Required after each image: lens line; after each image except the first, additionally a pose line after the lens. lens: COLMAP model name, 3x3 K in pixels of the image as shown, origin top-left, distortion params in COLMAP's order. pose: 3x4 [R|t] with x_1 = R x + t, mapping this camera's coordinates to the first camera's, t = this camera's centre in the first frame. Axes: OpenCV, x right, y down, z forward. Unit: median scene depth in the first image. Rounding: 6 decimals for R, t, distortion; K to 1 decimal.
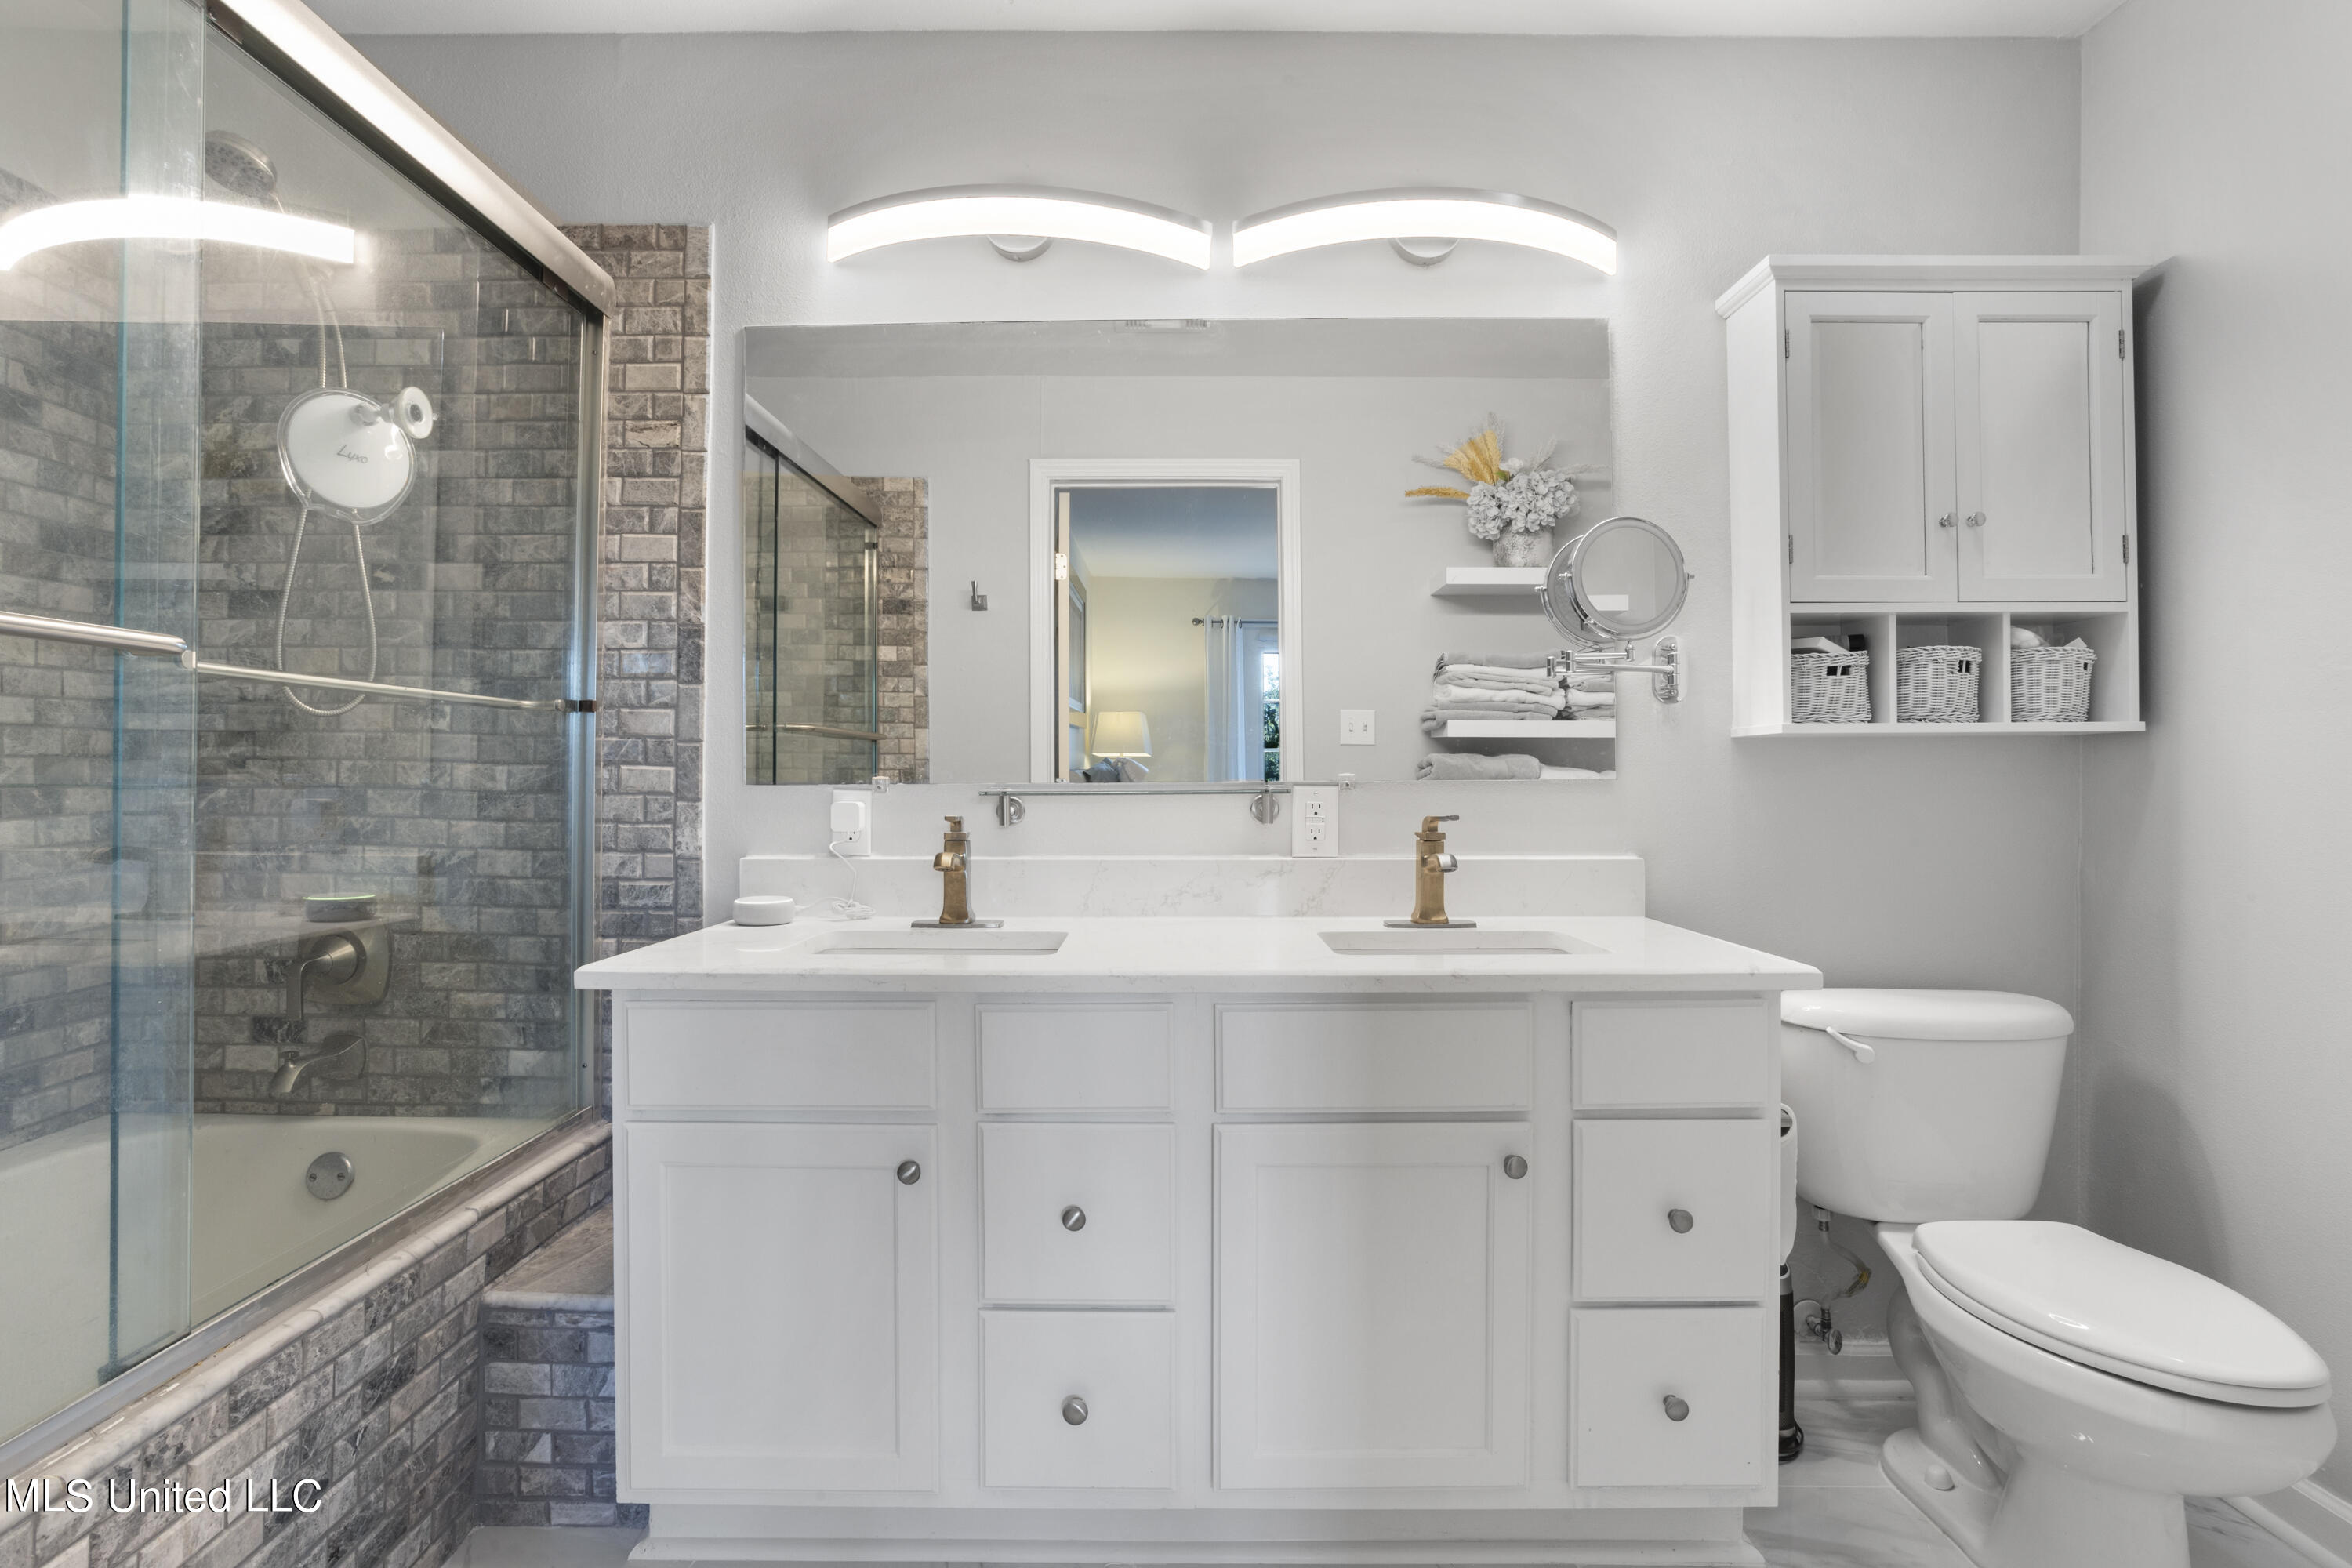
lens RADIAL K [[1210.2, 0, 1189.6], [0, 1210.2, 761.3], [0, 0, 1]] dist [-0.023730, 0.019510]
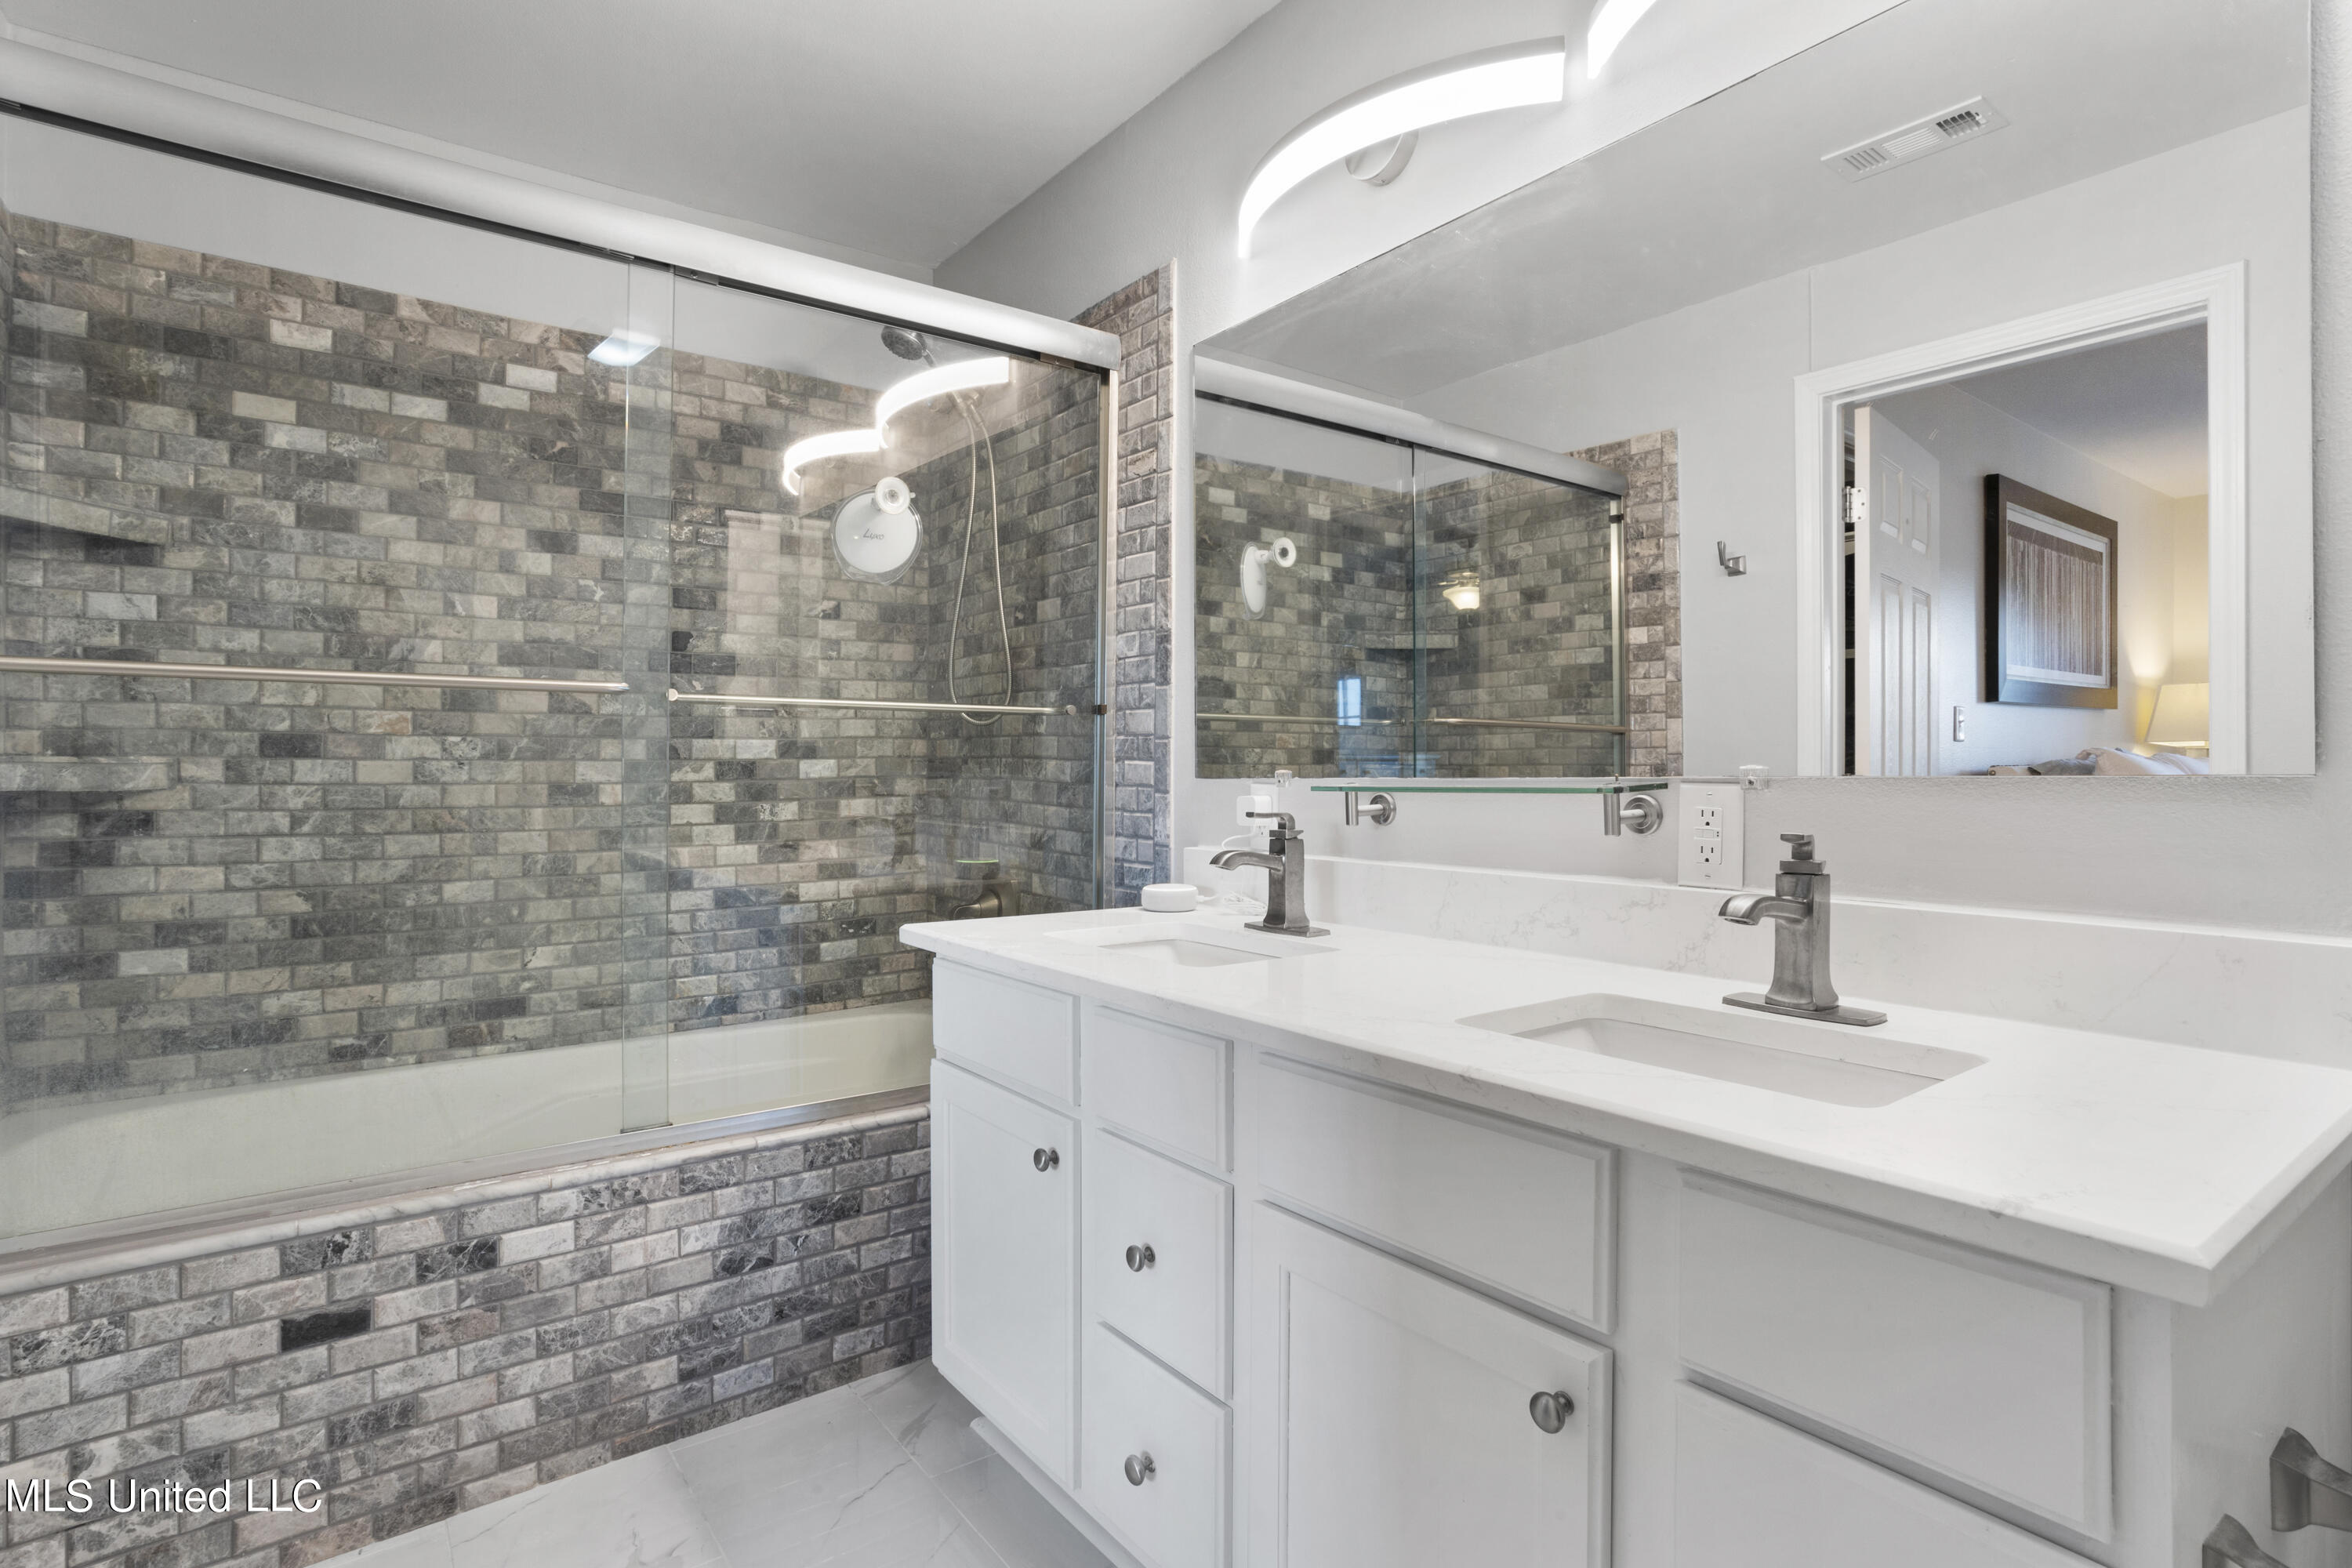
lens RADIAL K [[1210.2, 0, 1160.1], [0, 1210.2, 766.0], [0, 0, 1]] dist [-0.023730, 0.019510]
pose [[0.593916, -0.003514, -0.804519, 0.467078], [0.005350, 0.999986, -0.000418, 0.009158], [0.804509, -0.004056, 0.593927, 0.345956]]
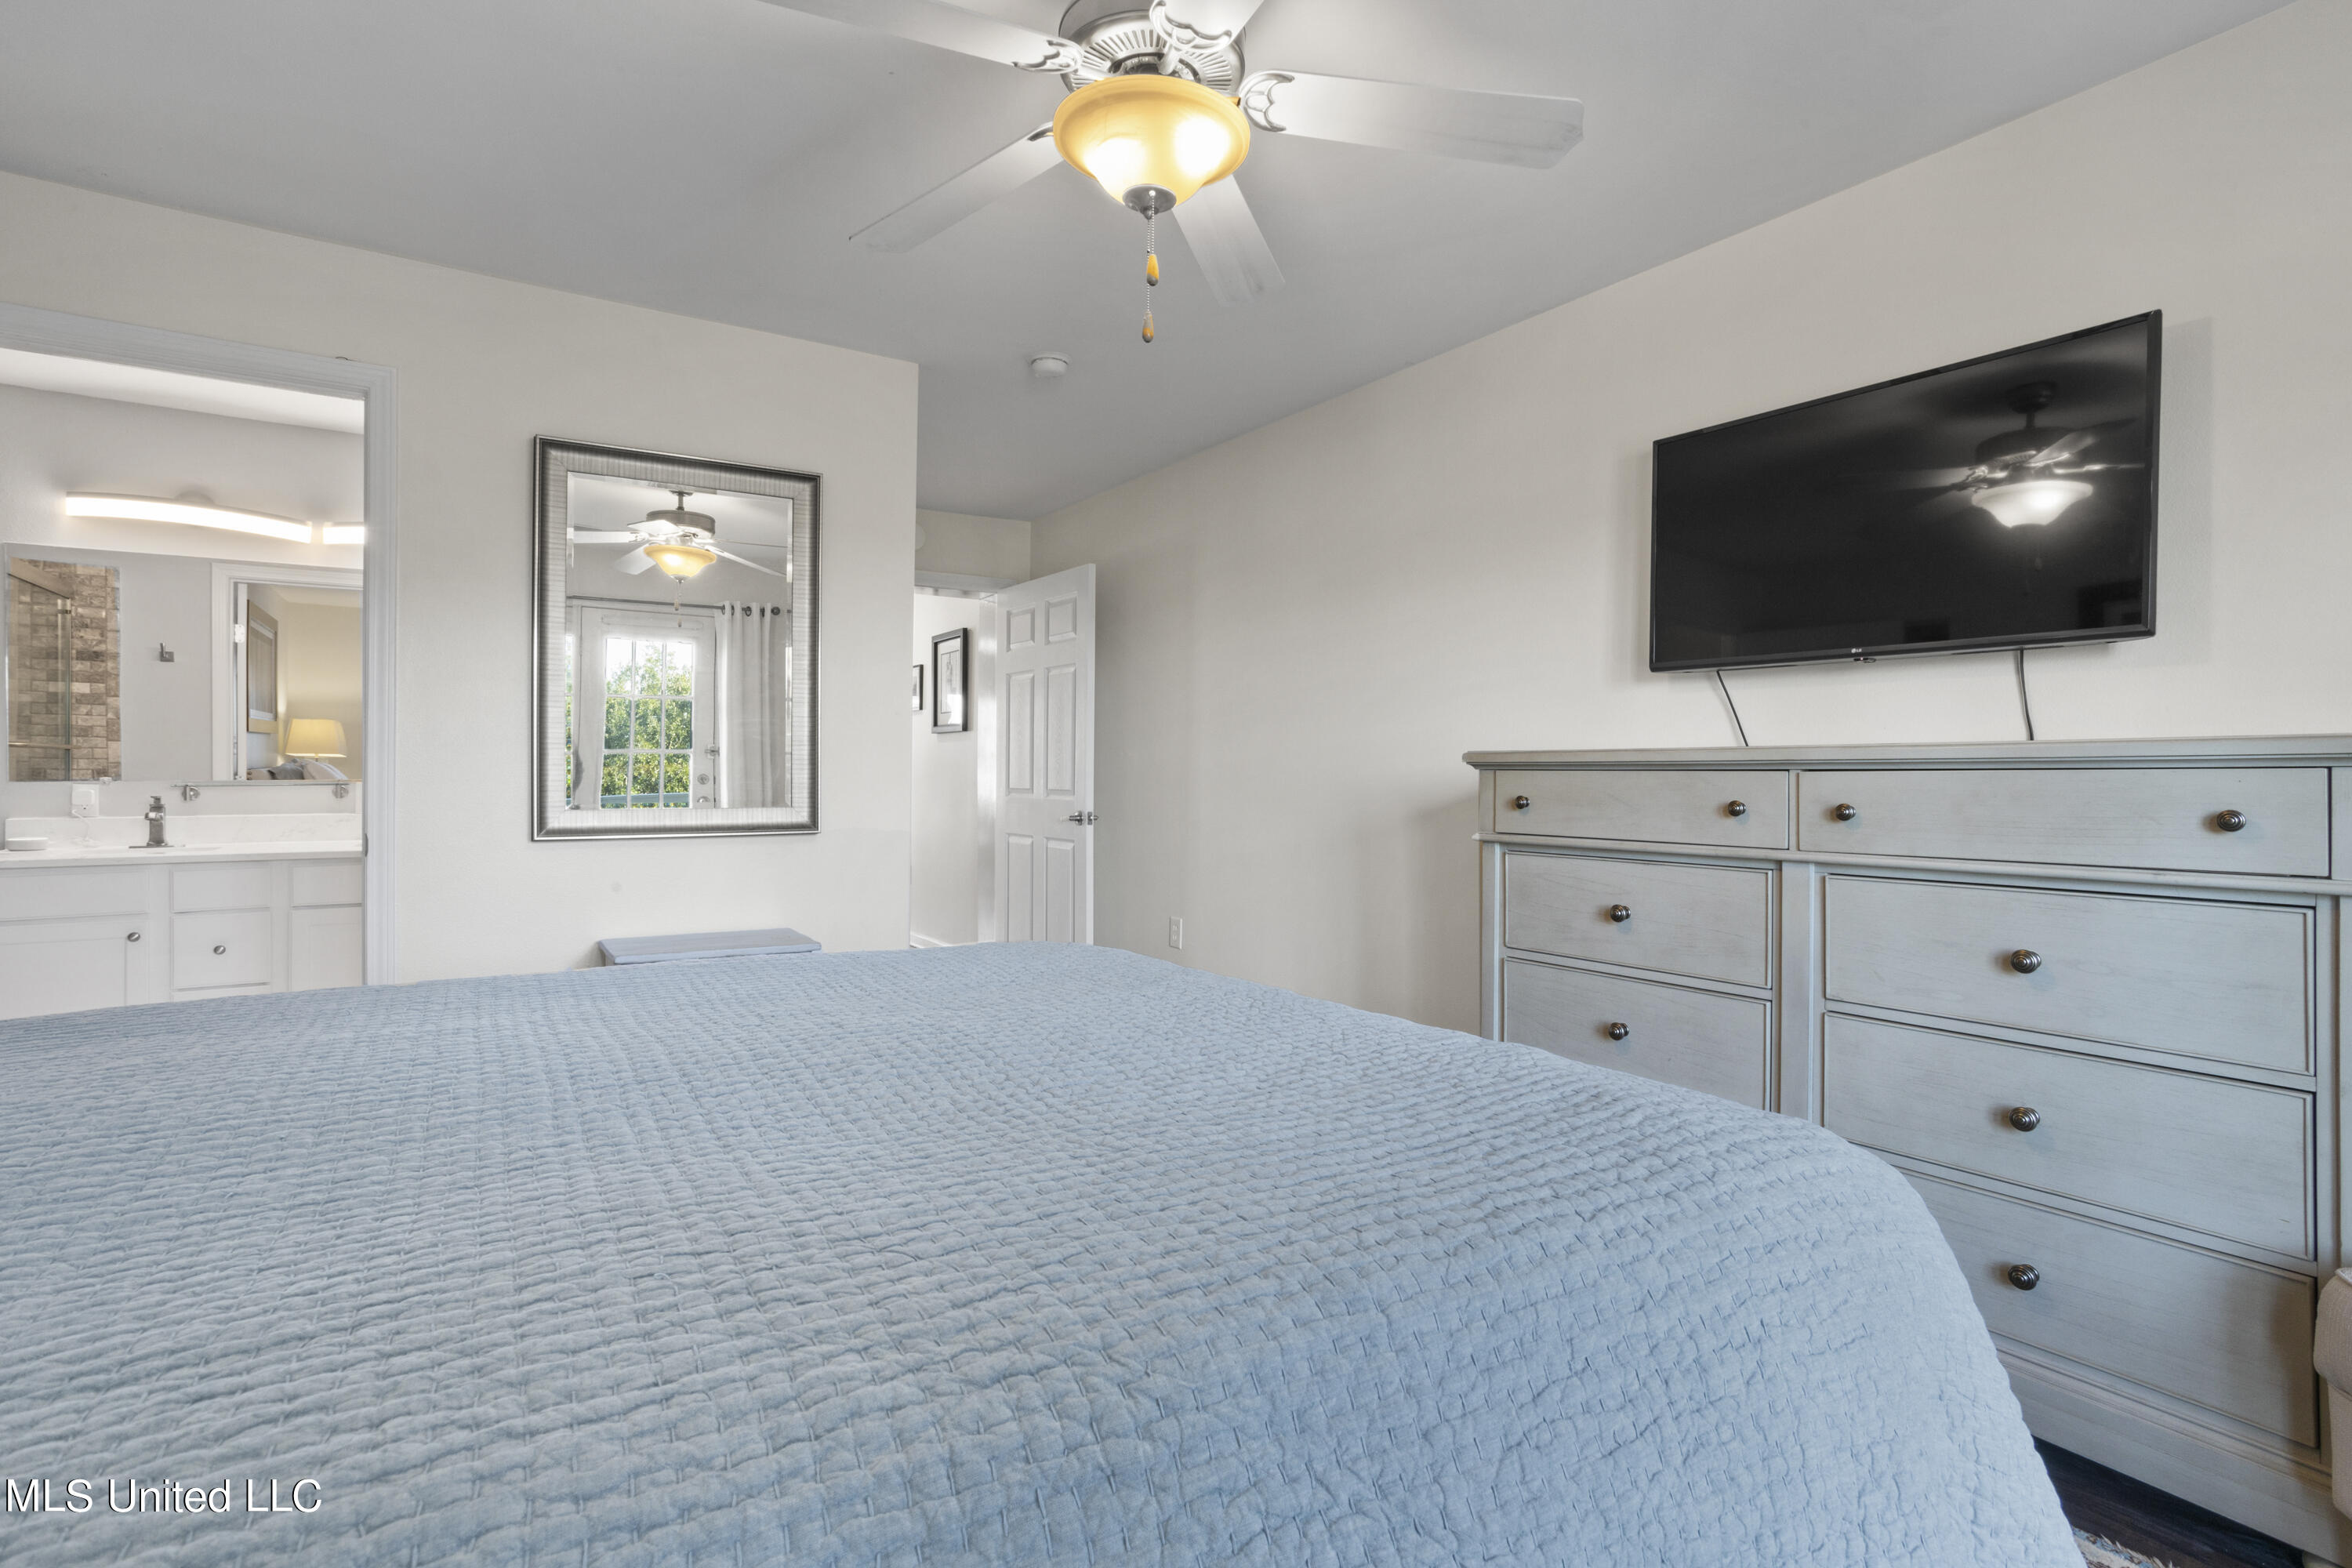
lens RADIAL K [[1131.9, 0, 1166.4], [0, 1131.9, 772.2], [0, 0, 1]] dist [-0.013205, 0.011755]
pose [[0.848478, 0.002165, 0.529227, 0.239804], [-0.010254, 0.999871, 0.012349, -0.036115], [-0.529132, -0.015905, 0.848391, -1.475964]]
